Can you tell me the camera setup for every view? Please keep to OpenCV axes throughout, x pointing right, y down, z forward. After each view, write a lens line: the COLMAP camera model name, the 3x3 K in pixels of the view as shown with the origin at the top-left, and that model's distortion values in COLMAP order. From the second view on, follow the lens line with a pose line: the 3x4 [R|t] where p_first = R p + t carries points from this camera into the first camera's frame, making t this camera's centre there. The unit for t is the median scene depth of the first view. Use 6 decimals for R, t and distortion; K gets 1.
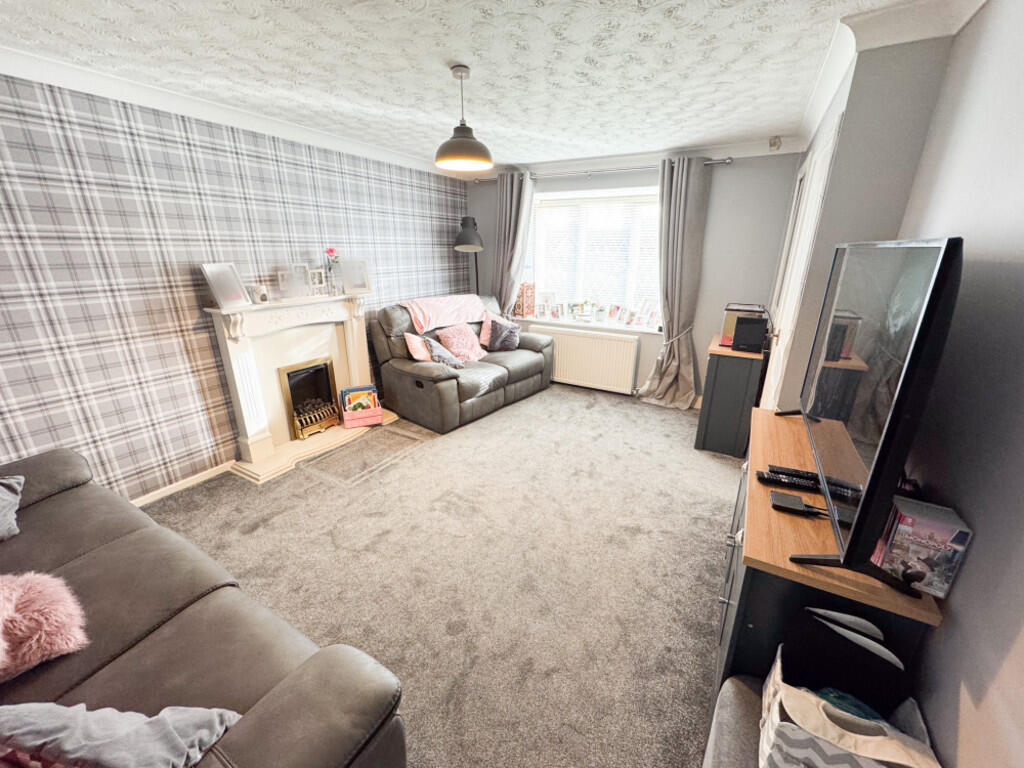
lens RADIAL K [[408.6, 0, 511.4], [0, 408.6, 382.7], [0, 0, 1]] dist [-0.000031, -0.000211]
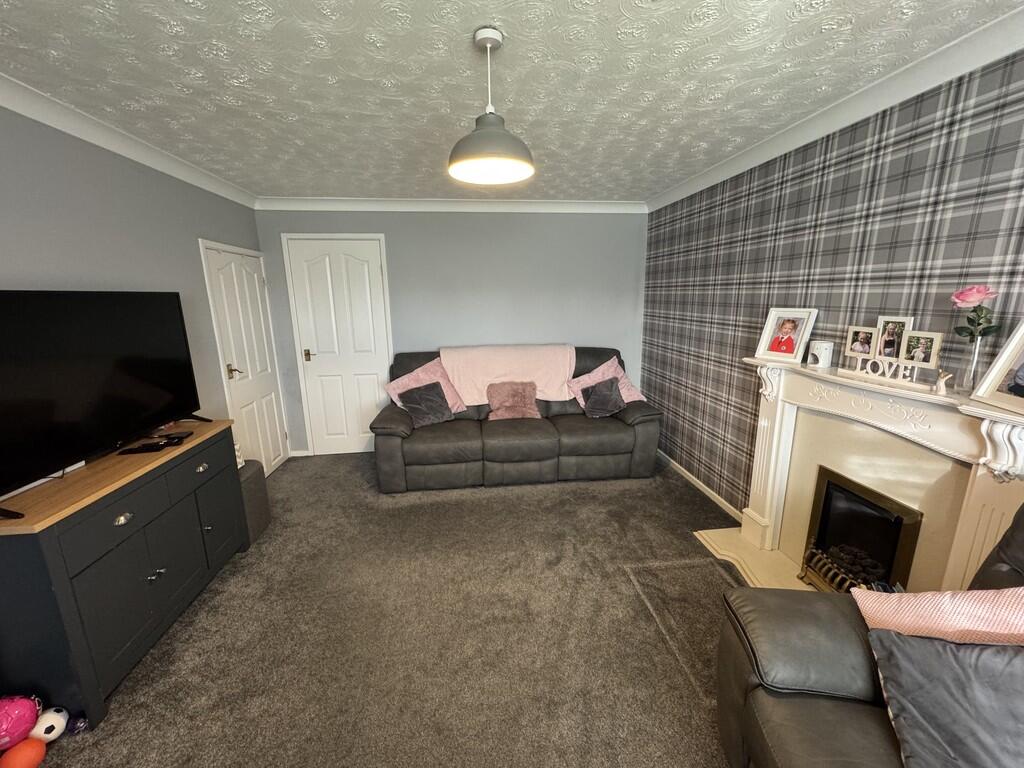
lens RADIAL K [[408.6, 0, 511.9], [0, 408.6, 384.7], [0, 0, 1]] dist [-0.000031, -0.000211]
pose [[-0.804507, 0.131765, -0.579143, 0.196039], [-0.179680, 0.875399, 0.448767, -0.347502], [0.566113, 0.465096, -0.680589, 1.071801]]
